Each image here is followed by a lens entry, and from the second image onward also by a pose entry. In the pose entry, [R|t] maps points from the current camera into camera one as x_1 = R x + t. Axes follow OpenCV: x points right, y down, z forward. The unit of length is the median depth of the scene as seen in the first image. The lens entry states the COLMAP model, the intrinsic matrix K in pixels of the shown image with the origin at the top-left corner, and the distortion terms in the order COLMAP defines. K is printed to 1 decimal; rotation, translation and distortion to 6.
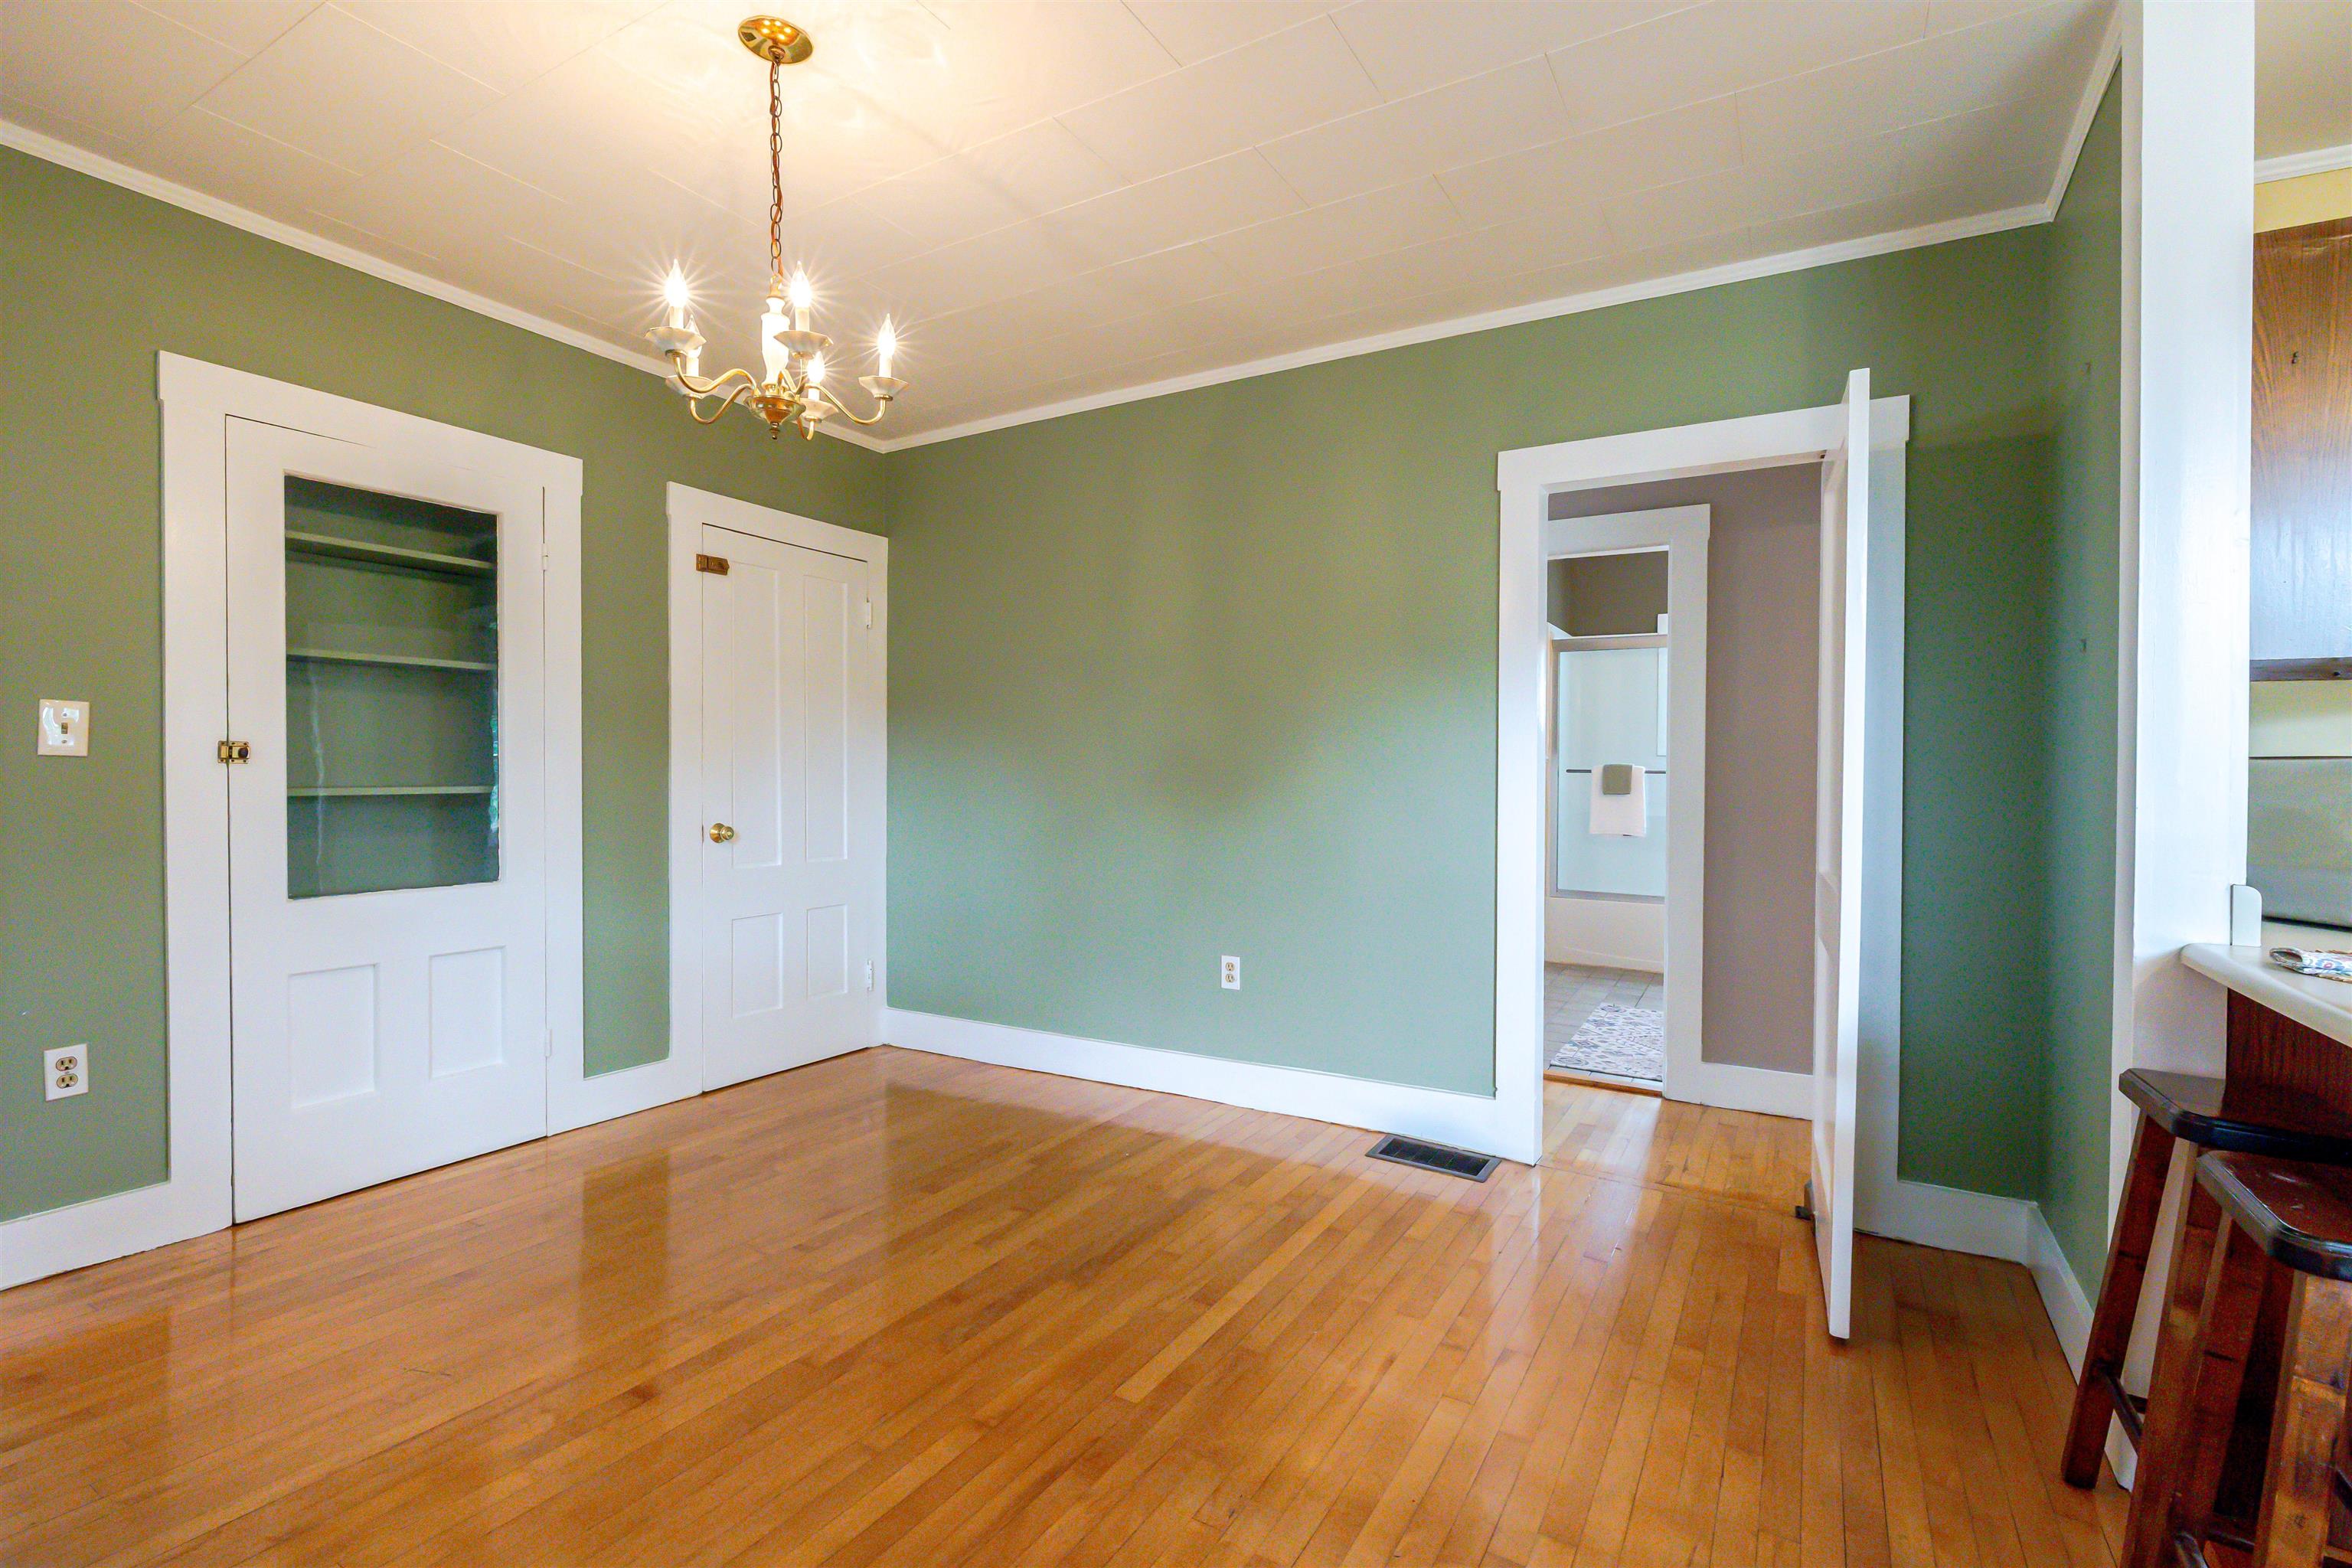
lens RADIAL K [[1073.6, 0, 1175.8], [0, 1073.6, 787.5], [0, 0, 1]] dist [-0.007605, 0.002656]
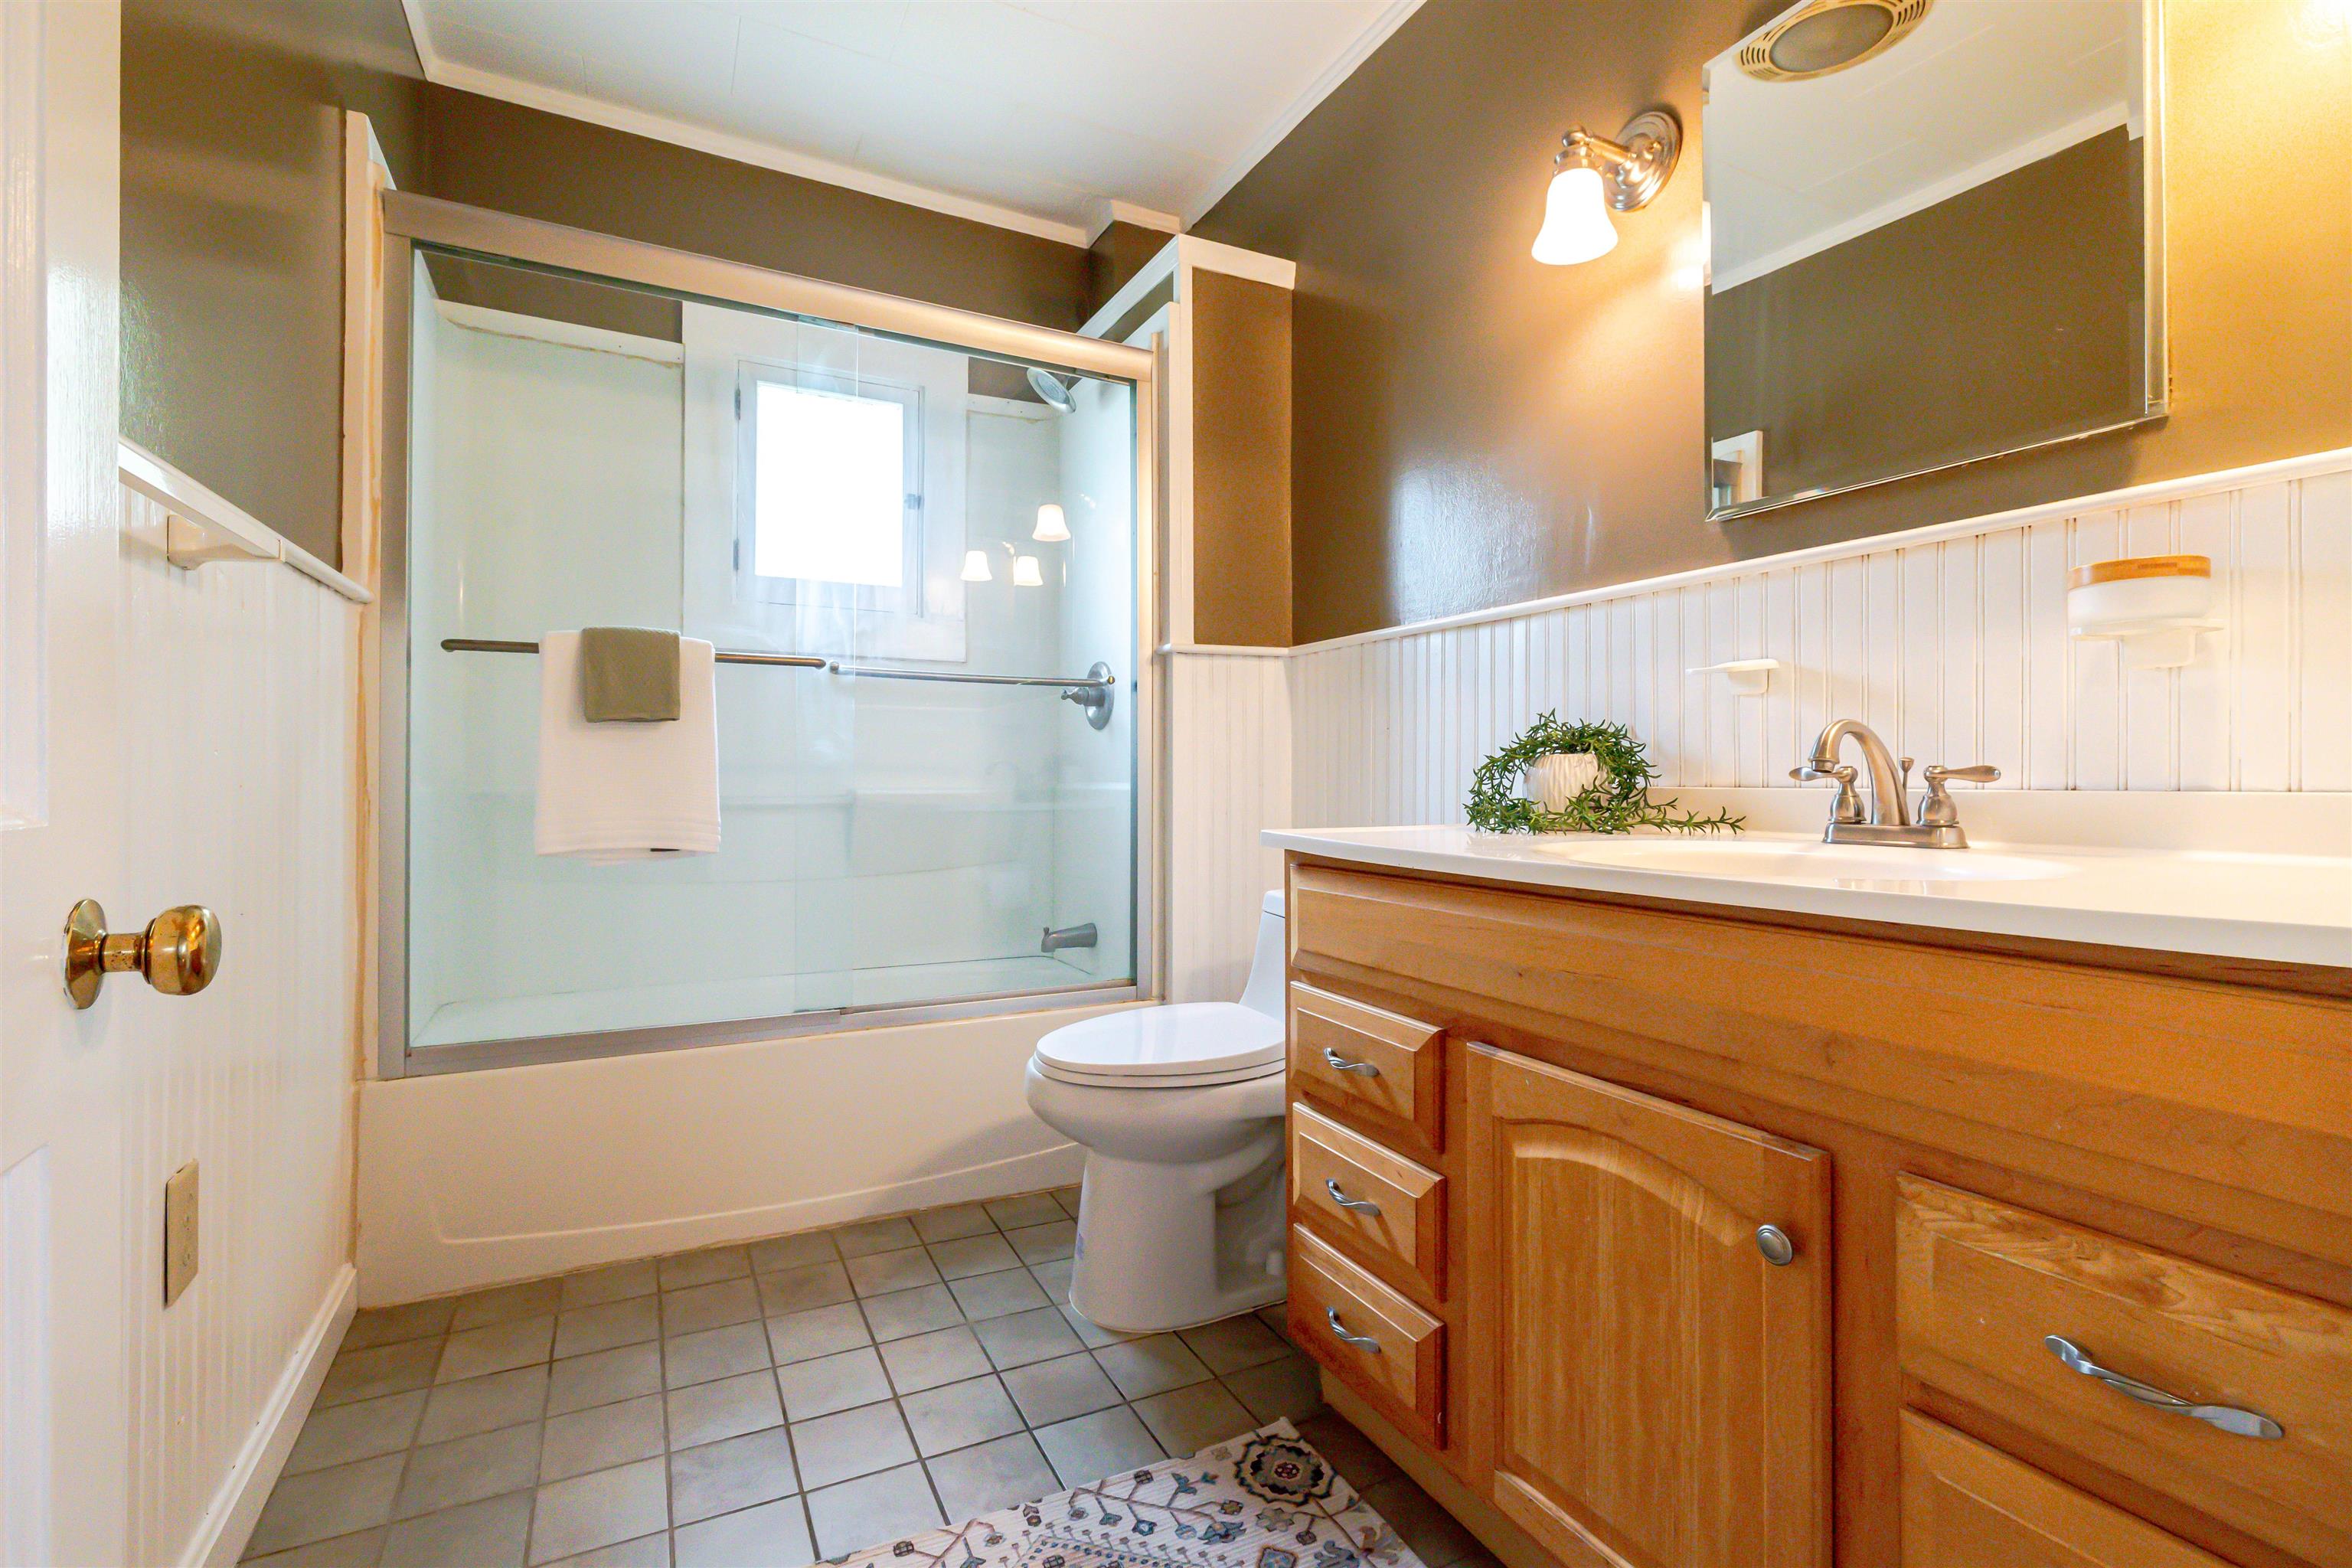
lens RADIAL K [[1073.6, 0, 1173.5], [0, 1073.6, 773.5], [0, 0, 1]] dist [-0.007605, 0.002656]
pose [[0.539181, -0.005135, 0.842174, 0.229228], [0.008034, 0.999967, 0.000954, 0.022086], [-0.842152, 0.006252, 0.539205, 0.687414]]
